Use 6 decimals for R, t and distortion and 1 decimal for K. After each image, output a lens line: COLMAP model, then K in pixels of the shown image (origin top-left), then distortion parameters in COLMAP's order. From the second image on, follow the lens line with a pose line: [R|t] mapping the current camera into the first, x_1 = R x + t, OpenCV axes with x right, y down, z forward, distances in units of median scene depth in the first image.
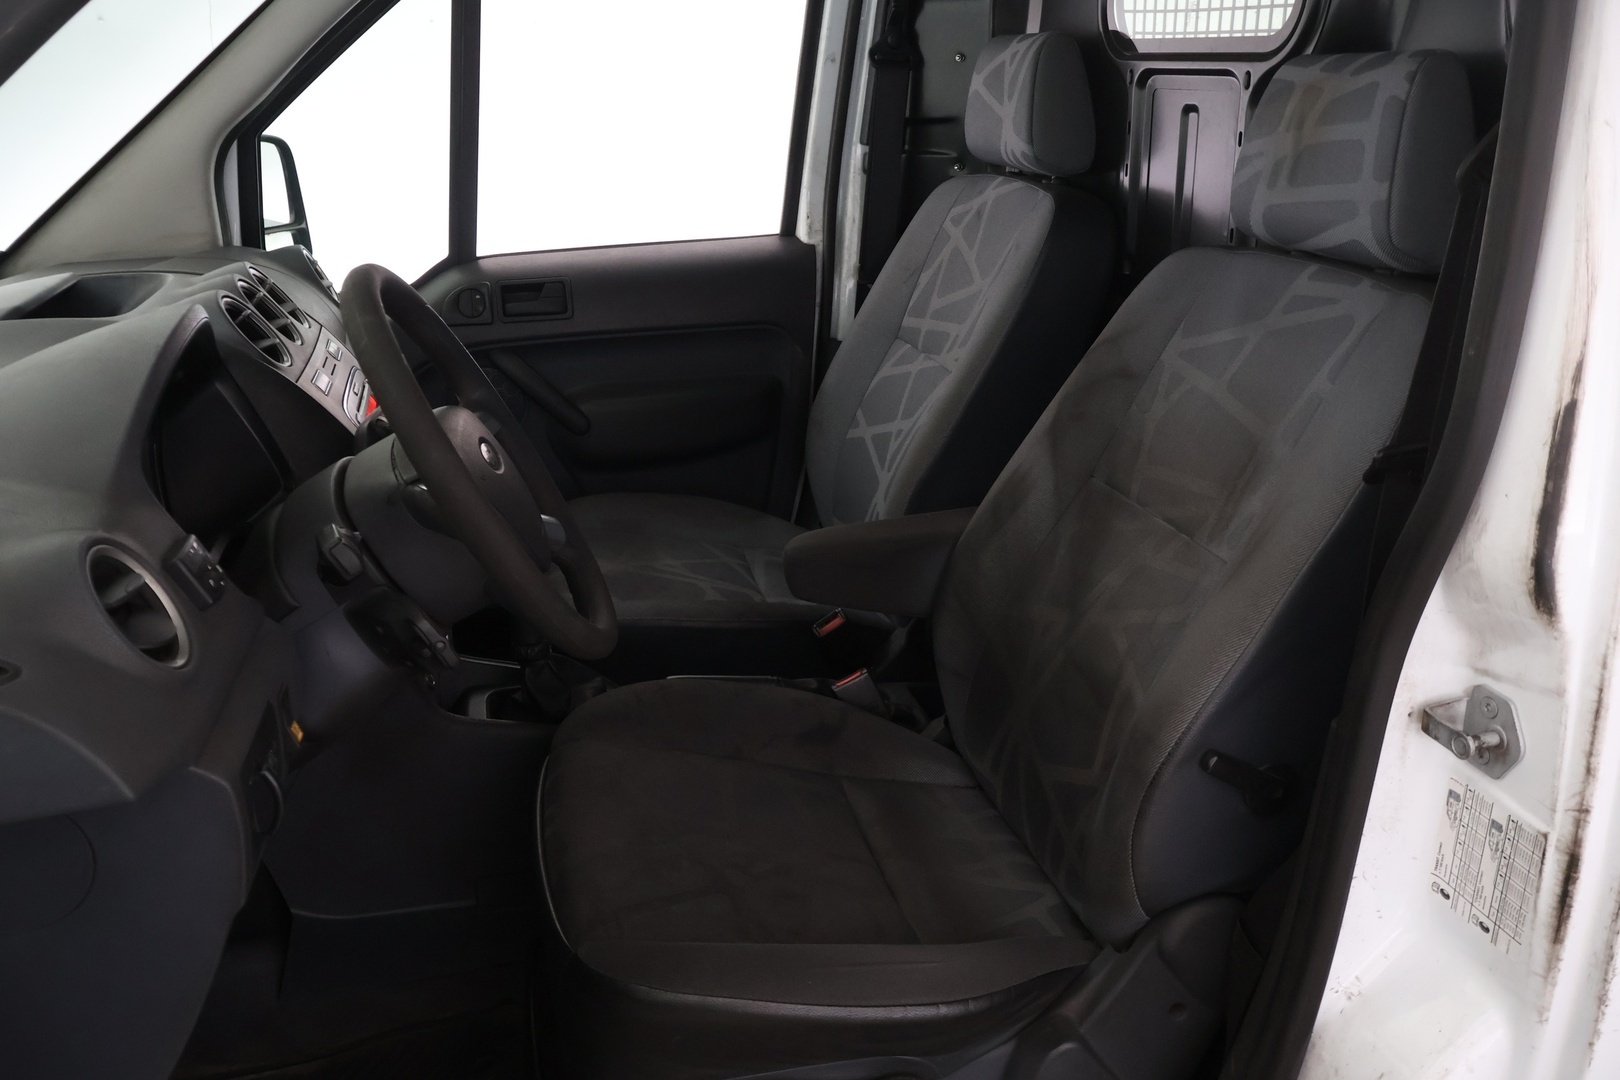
lens RADIAL K [[1345.2, 0, 808.0], [0, 1345.2, 532.8], [0, 0, 1]] dist [-0.010036, 0.002847]
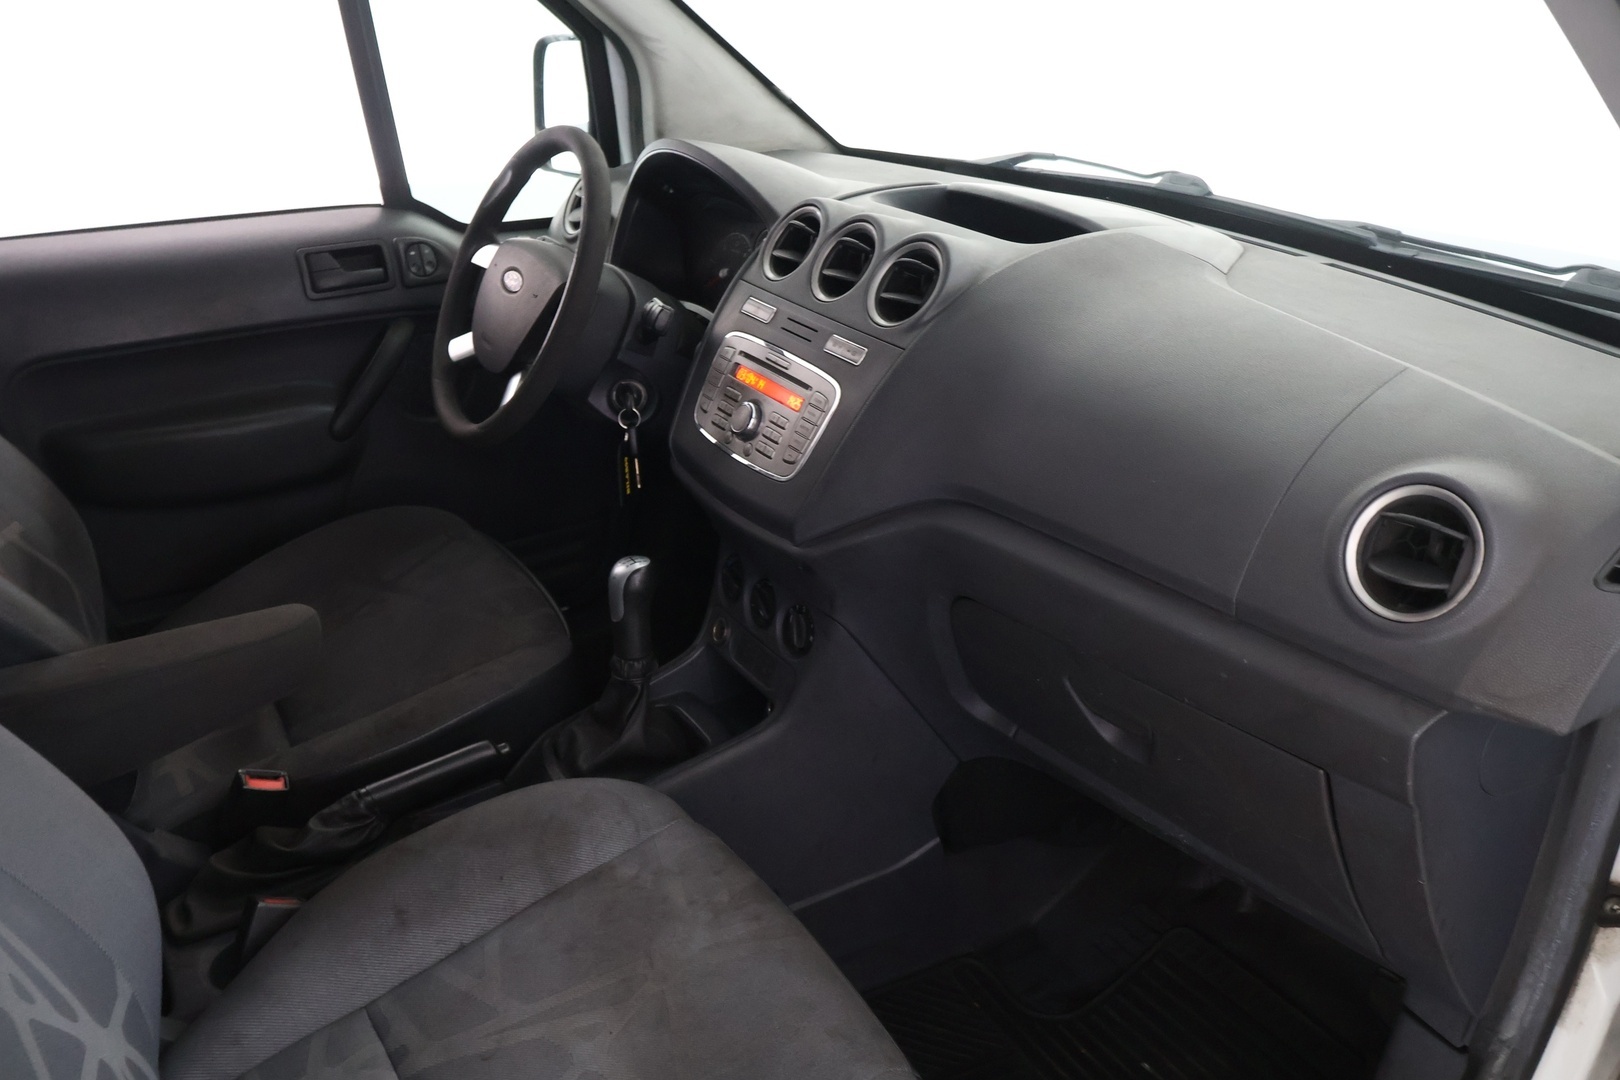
lens RADIAL K [[1345.2, 0, 812.8], [0, 1345.2, 538.3], [0, 0, 1]] dist [-0.010036, 0.002847]
pose [[-0.955813, 0.146900, -0.254641, -0.102462], [-0.075265, 0.715044, 0.695016, -0.602108], [0.284177, 0.683471, -0.672392, 1.568942]]
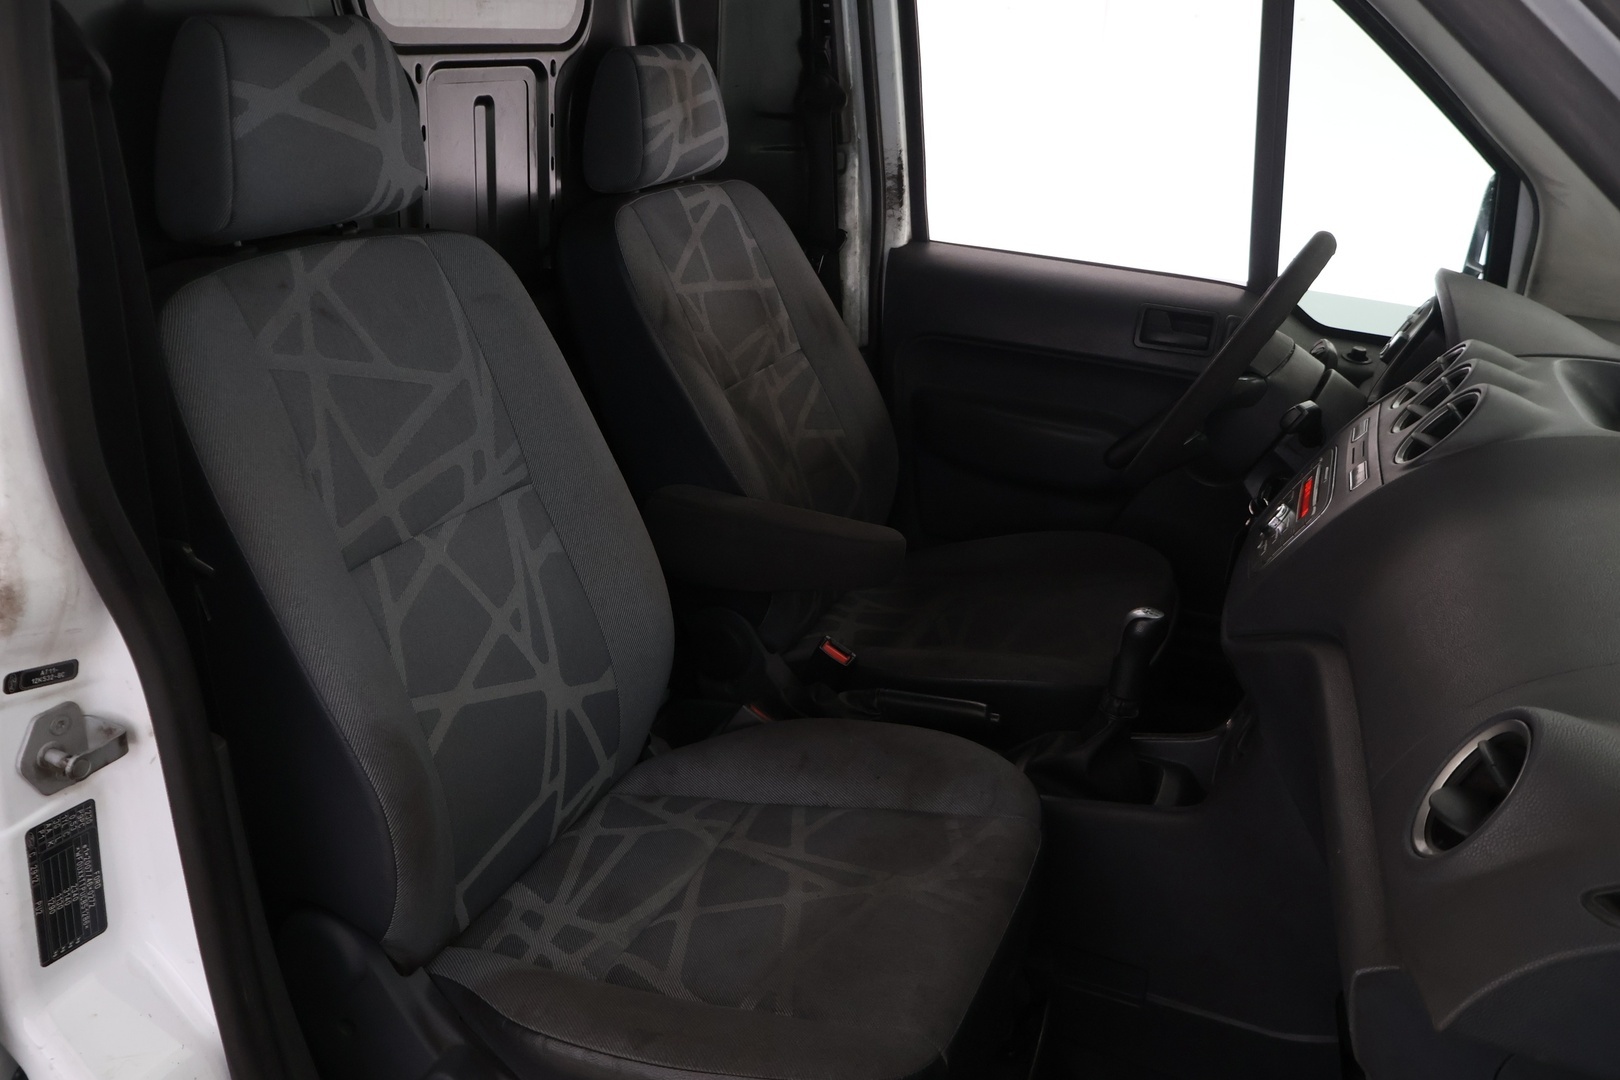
lens RADIAL K [[1345.2, 0, 799.9], [0, 1345.2, 542.7], [0, 0, 1]] dist [-0.010036, 0.002847]
pose [[-0.809730, -0.249835, 0.530961, -0.499328], [0.150174, 0.786477, 0.599084, -0.611652], [-0.567260, 0.564833, -0.599316, 1.631170]]
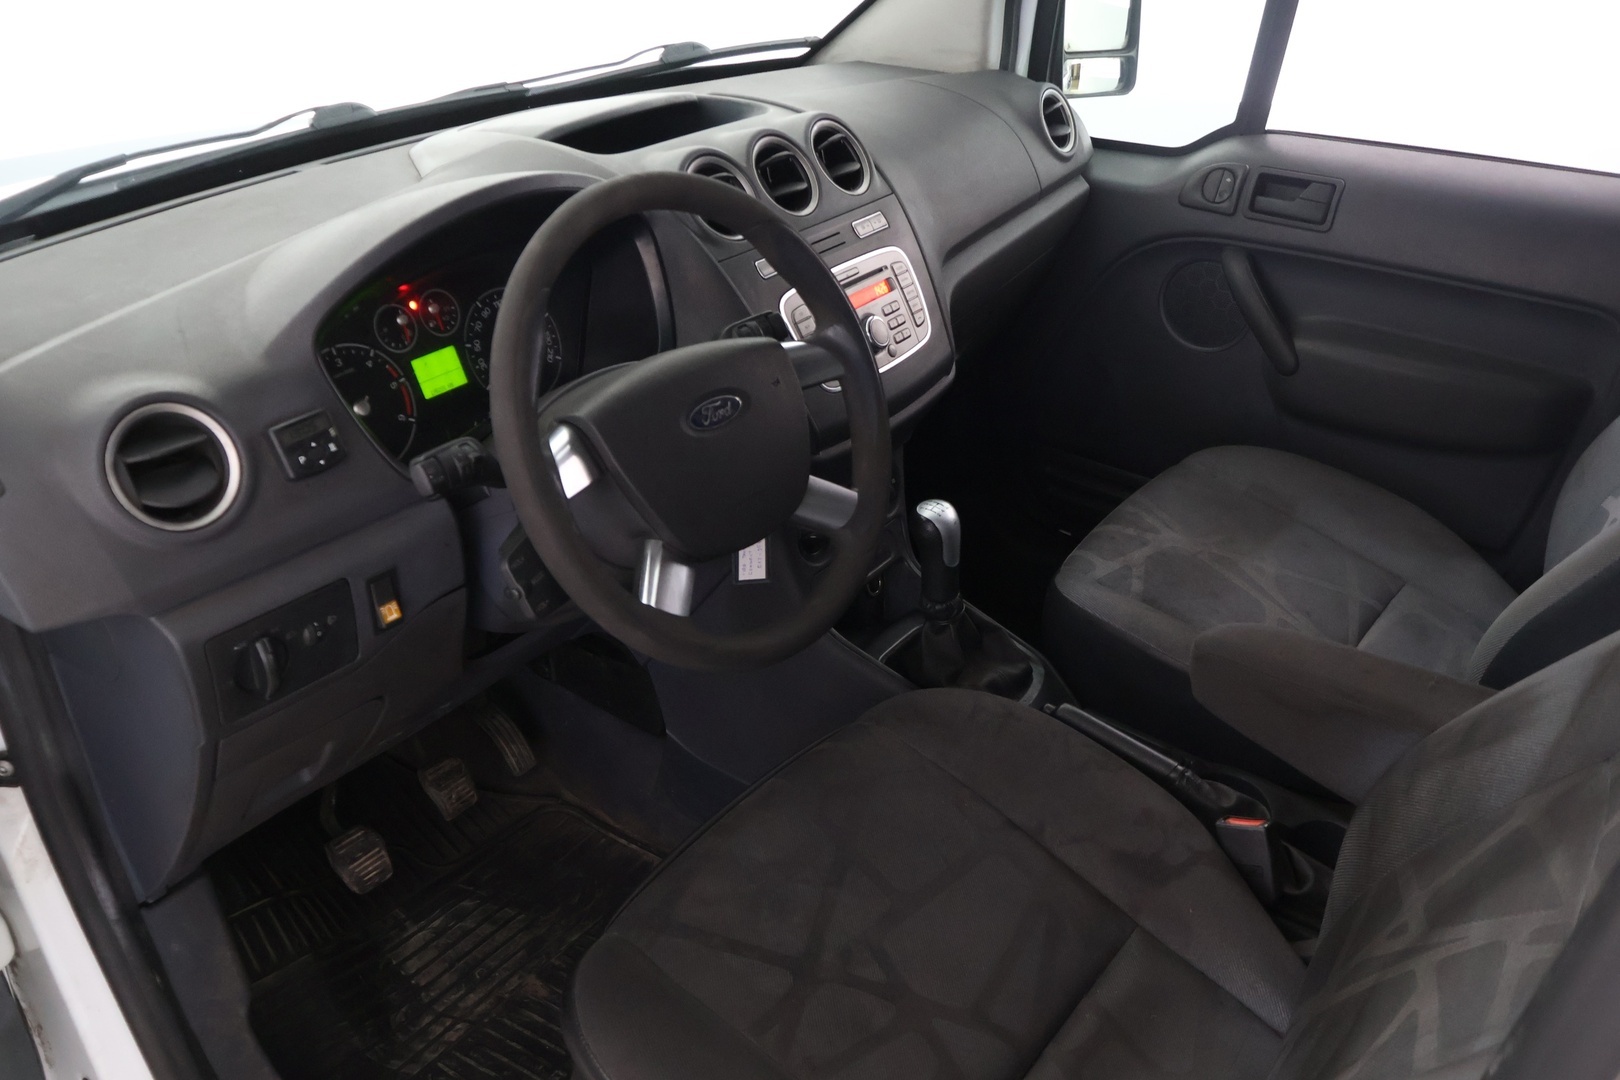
lens RADIAL K [[1345.2, 0, 801.6], [0, 1345.2, 542.1], [0, 0, 1]] dist [-0.010036, 0.002847]
pose [[0.639128, 0.404318, -0.654250, 0.305484], [-0.282911, 0.914618, 0.288850, -0.184696], [0.715176, 0.000483, 0.698944, 0.303850]]
